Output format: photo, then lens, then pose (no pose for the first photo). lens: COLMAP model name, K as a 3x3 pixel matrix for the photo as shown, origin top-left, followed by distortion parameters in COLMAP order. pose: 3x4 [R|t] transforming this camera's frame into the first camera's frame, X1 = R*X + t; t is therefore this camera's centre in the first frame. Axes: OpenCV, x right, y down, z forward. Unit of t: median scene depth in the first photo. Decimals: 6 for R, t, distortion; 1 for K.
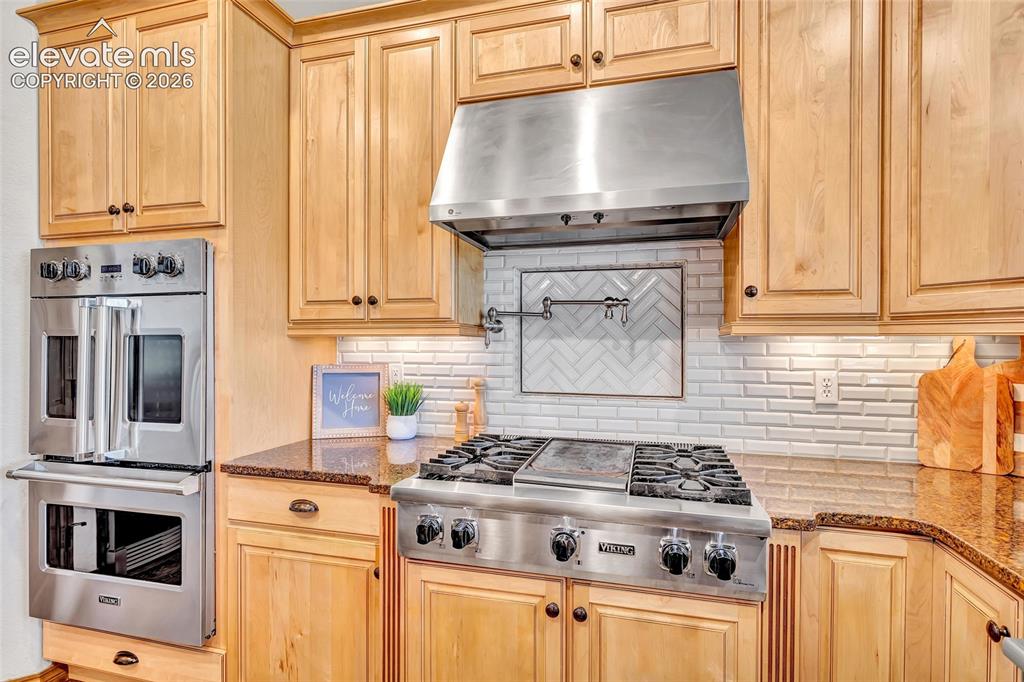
lens RADIAL K [[517.0, 0, 515.3], [0, 517.0, 345.4], [0, 0, 1]] dist [-0.000509, -0.000057]
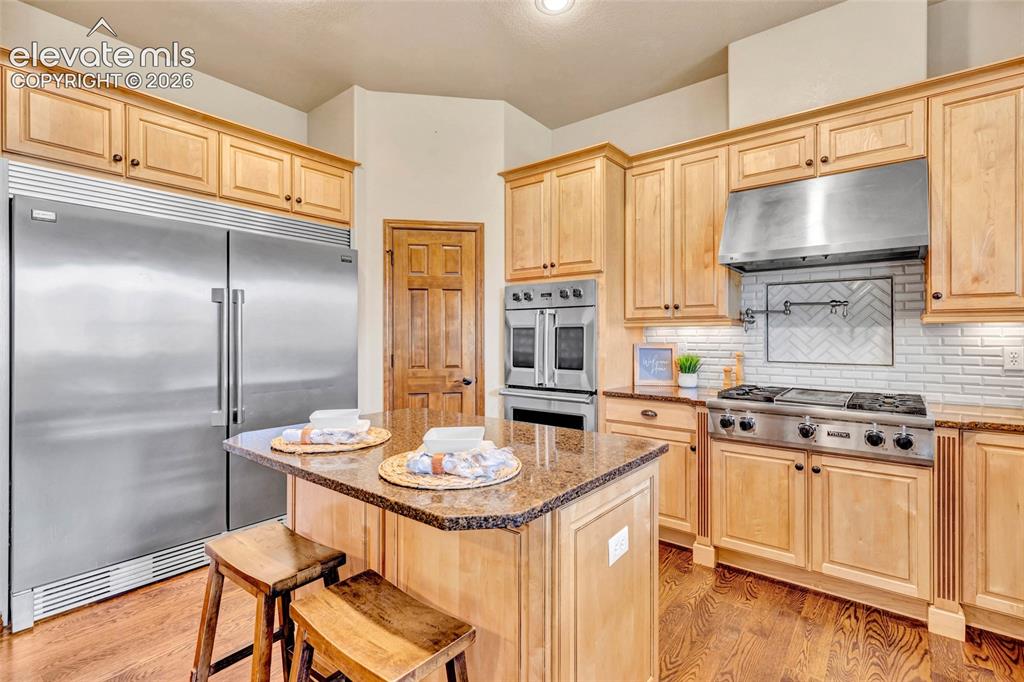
lens RADIAL K [[477.6, 0, 511.9], [0, 477.6, 334.7], [0, 0, 1]] dist [0.001119, -0.000253]
pose [[0.914293, -0.004592, -0.405026, -0.136575], [0.001531, 0.999968, -0.007879, 0.024175], [0.405050, 0.006584, 0.914271, -0.791373]]
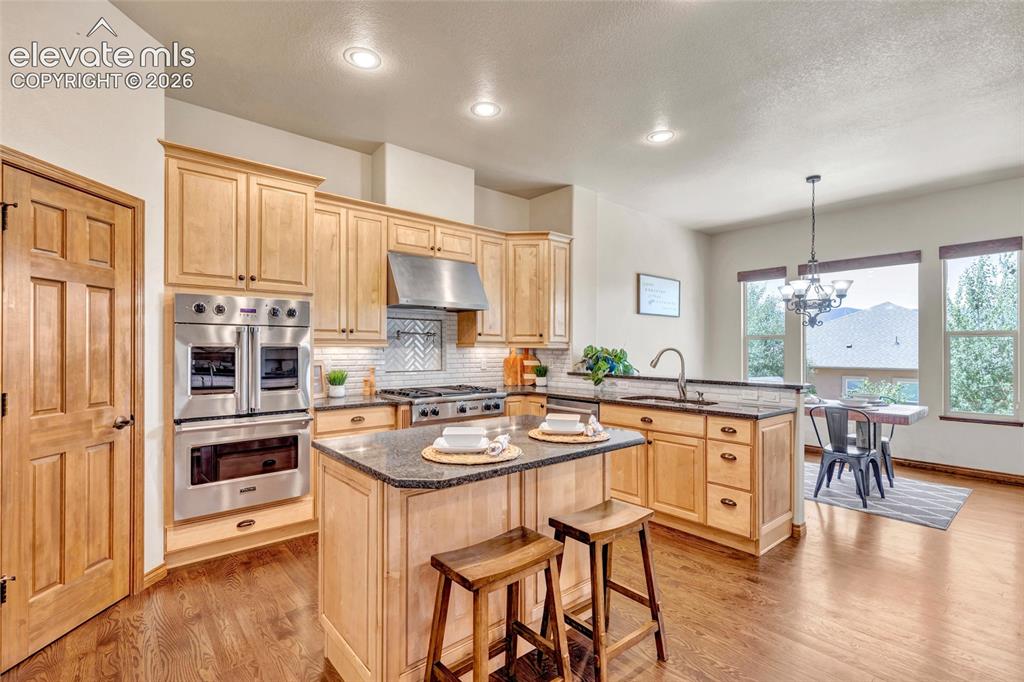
lens RADIAL K [[463.8, 0, 508.0], [0, 463.8, 347.3], [0, 0, 1]] dist [0.000272, -0.000148]
pose [[0.570354, 0.001532, 0.821398, -1.615405], [0.003307, 0.999986, -0.004161, -0.006782], [-0.821393, 0.005090, 0.570341, -0.714532]]
